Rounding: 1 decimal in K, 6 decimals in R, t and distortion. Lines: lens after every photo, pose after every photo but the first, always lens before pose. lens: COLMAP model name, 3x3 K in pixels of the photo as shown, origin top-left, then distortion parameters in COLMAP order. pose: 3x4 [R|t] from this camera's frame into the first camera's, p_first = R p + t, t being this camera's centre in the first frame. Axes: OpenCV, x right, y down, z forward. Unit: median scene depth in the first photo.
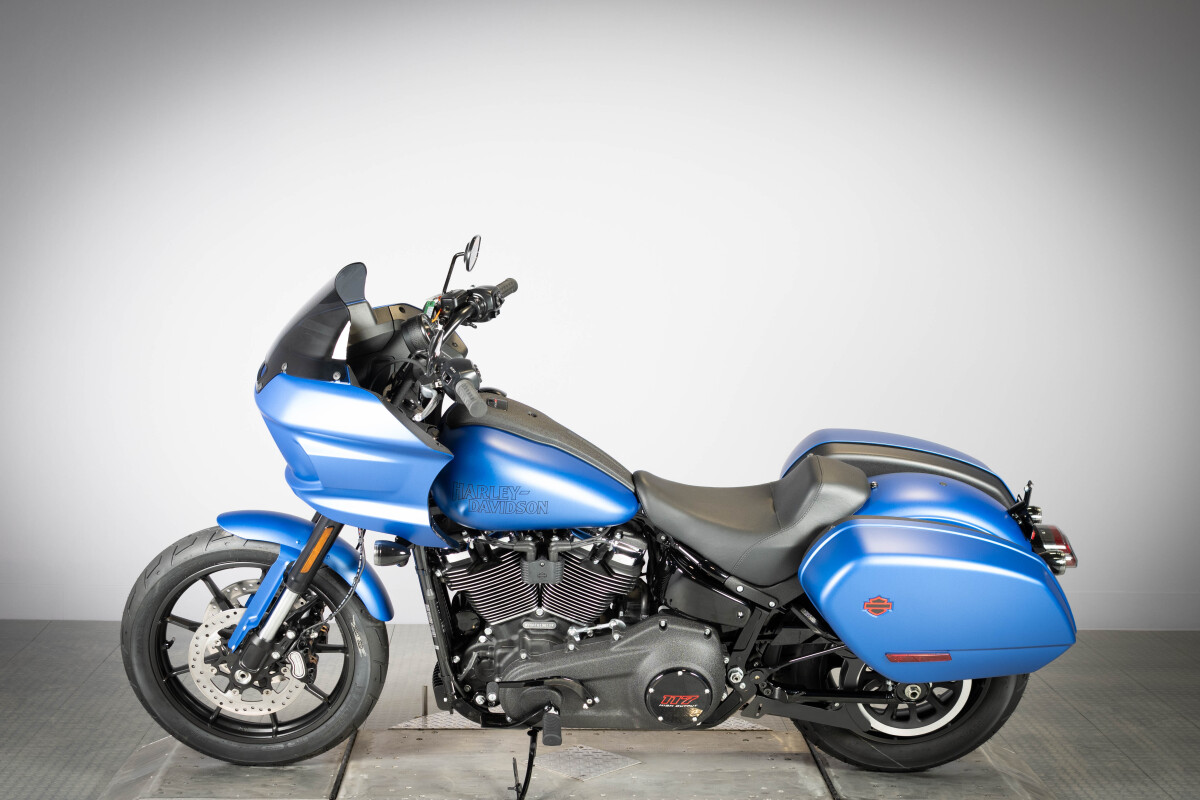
lens RADIAL K [[2057.5, 0, 599.2], [0, 2057.5, 347.0], [0, 0, 1]] dist [0.018297, -0.026500]
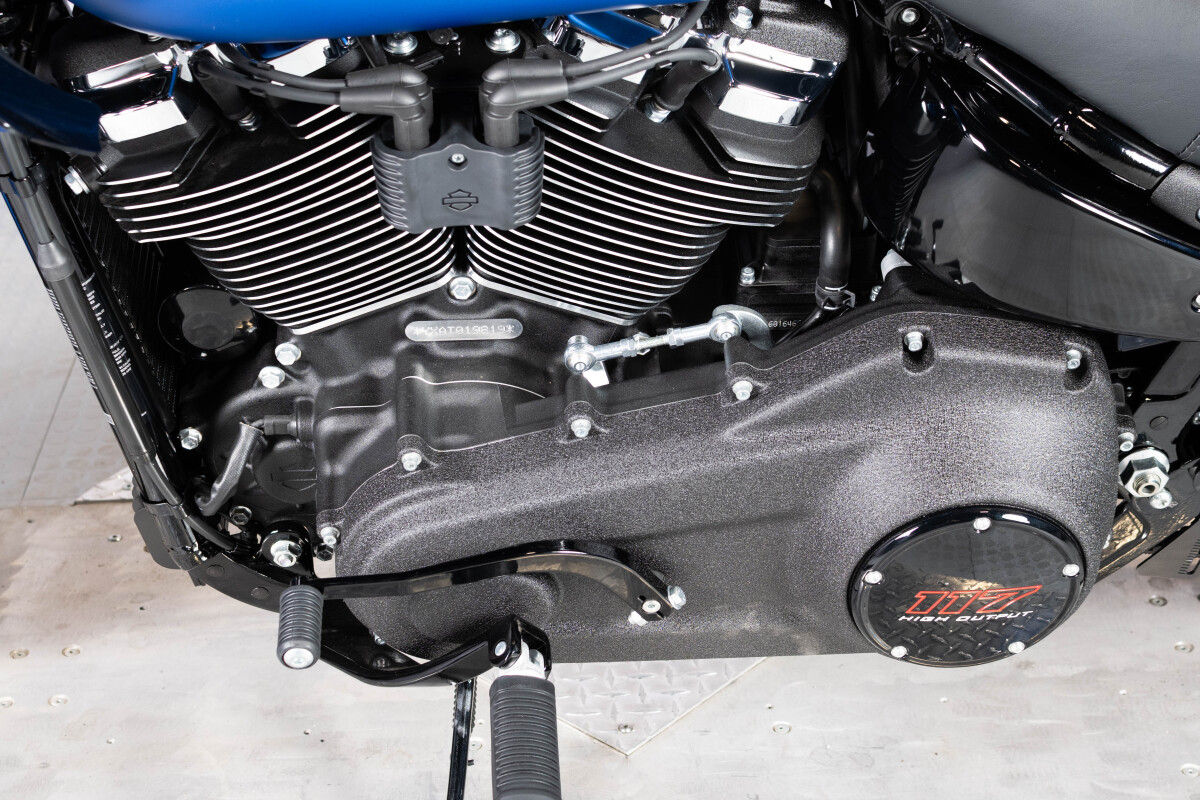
lens RADIAL K [[2057.5, 0, 599.2], [0, 2057.5, 347.0], [0, 0, 1]] dist [0.018297, -0.026500]
pose [[0.999166, -0.038464, 0.013707, -0.014378], [0.031313, 0.937191, 0.347408, 0.038761], [-0.026209, -0.346690, 0.937614, 0.738047]]
